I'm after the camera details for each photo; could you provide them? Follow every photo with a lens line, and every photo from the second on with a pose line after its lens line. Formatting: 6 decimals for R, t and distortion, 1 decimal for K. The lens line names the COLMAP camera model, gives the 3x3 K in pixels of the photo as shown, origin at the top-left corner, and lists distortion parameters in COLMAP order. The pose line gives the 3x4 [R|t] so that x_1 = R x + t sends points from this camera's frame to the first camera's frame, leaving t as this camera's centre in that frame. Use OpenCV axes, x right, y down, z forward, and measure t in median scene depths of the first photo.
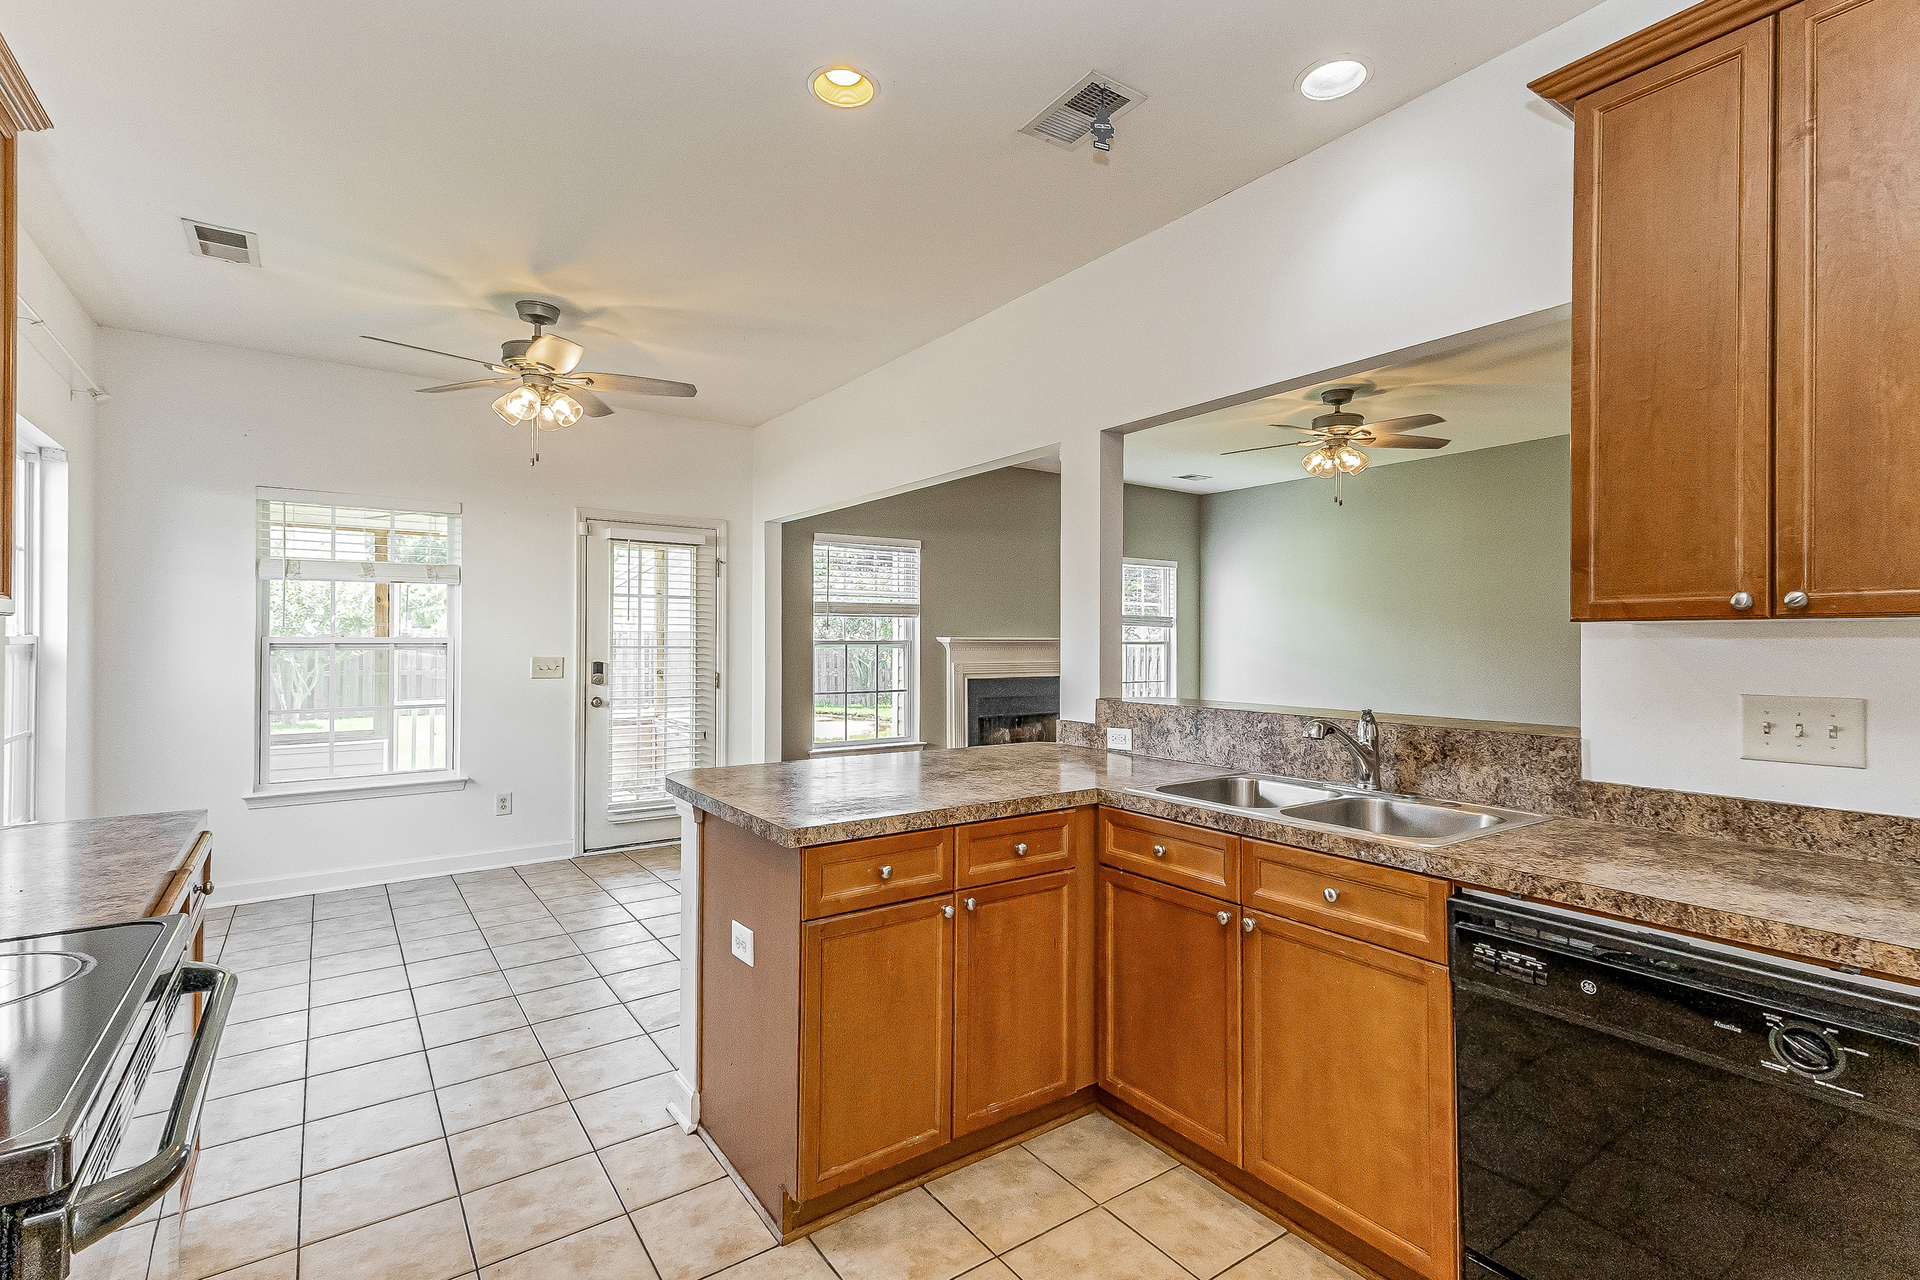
lens RADIAL K [[885.9, 0, 955.2], [0, 885.9, 634.6], [0, 0, 1]] dist [0.025312, 0.000056]
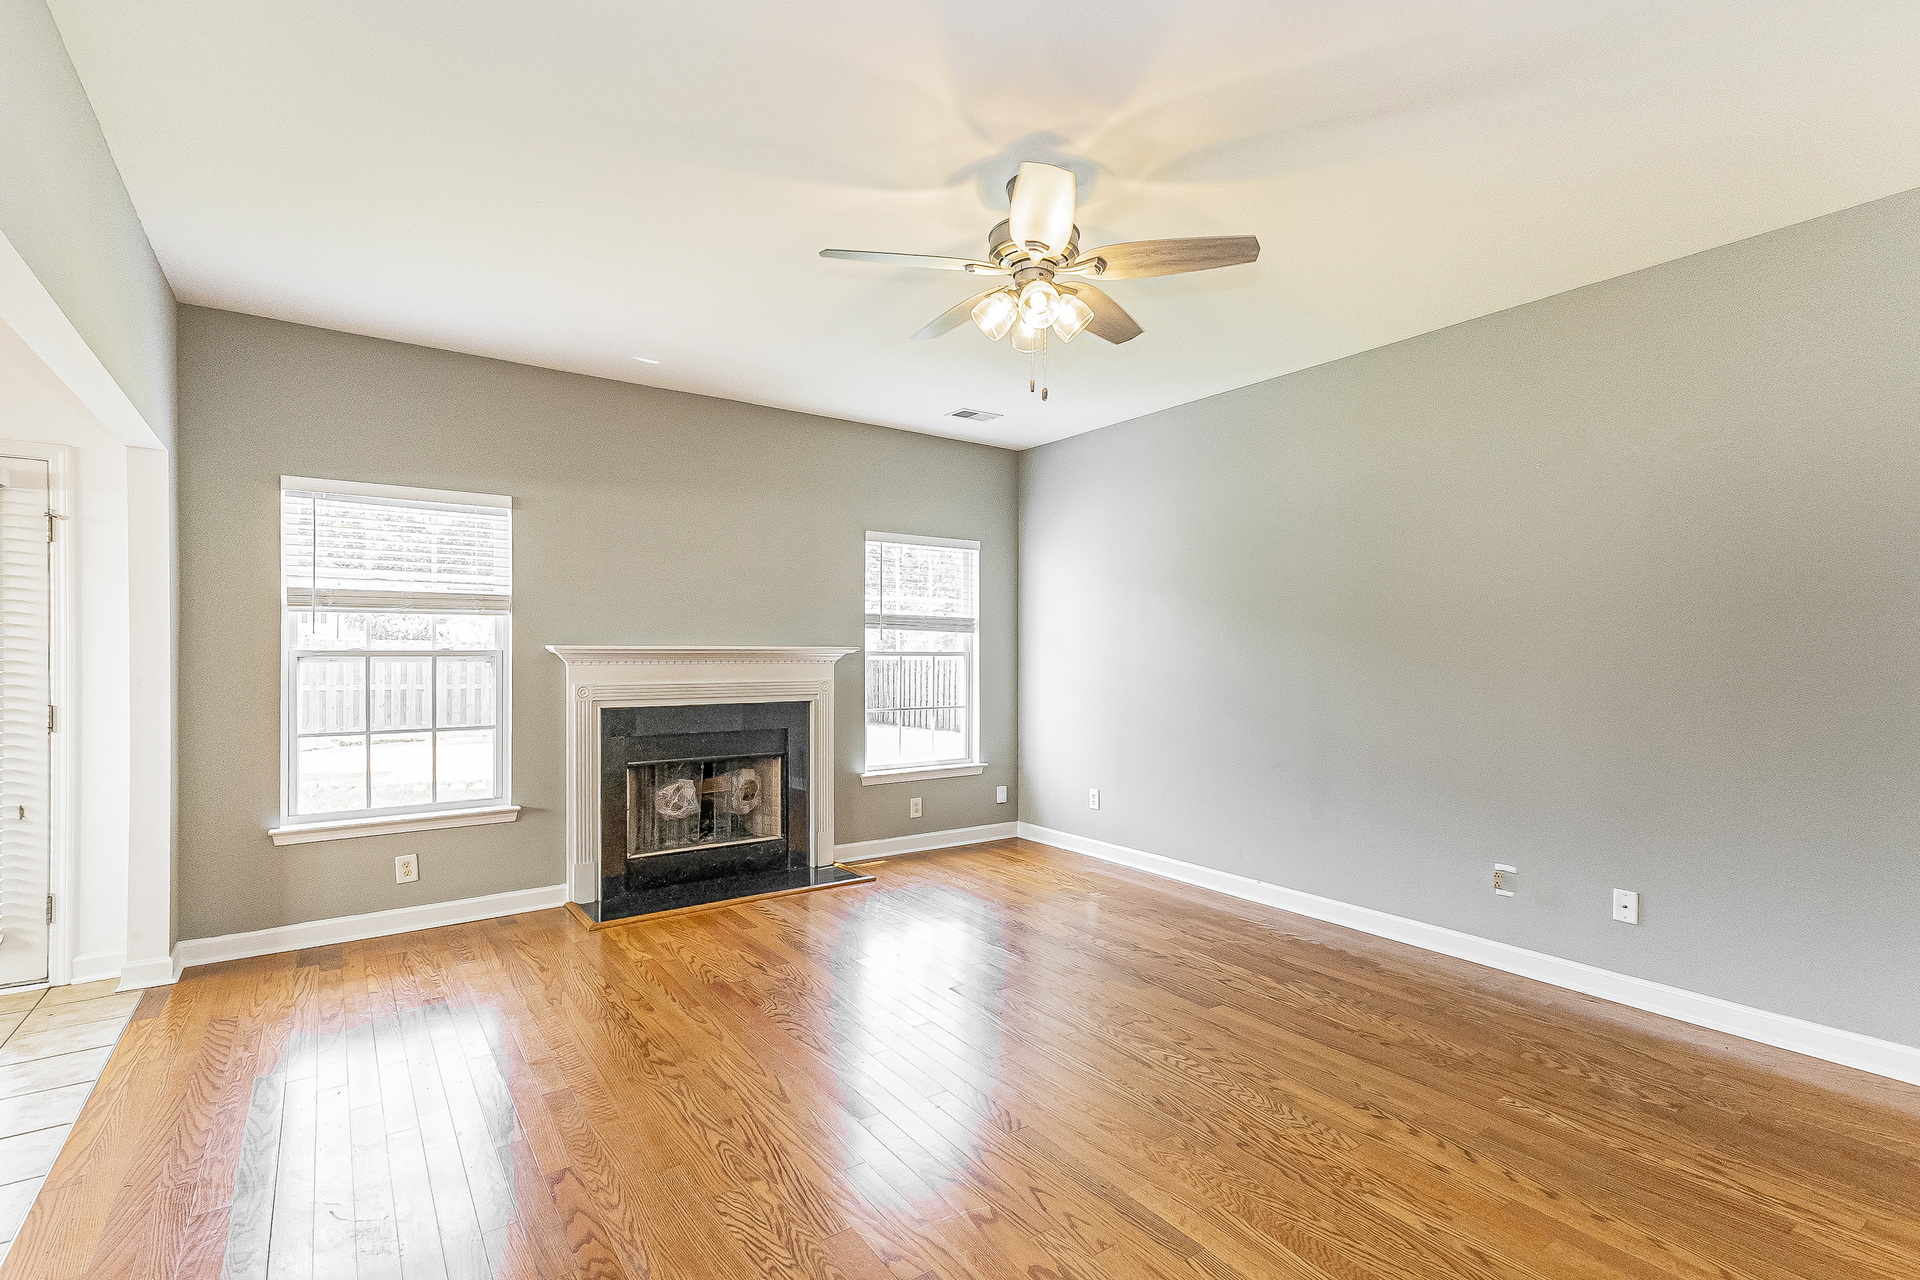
lens RADIAL K [[885.9, 0, 955.1], [0, 885.9, 651.2], [0, 0, 1]] dist [0.025312, 0.000056]
pose [[0.999998, -0.000415, 0.001969, 0.284099], [0.000402, 0.999979, 0.006431, 0.002985], [-0.001972, -0.006430, 0.999977, 0.345428]]
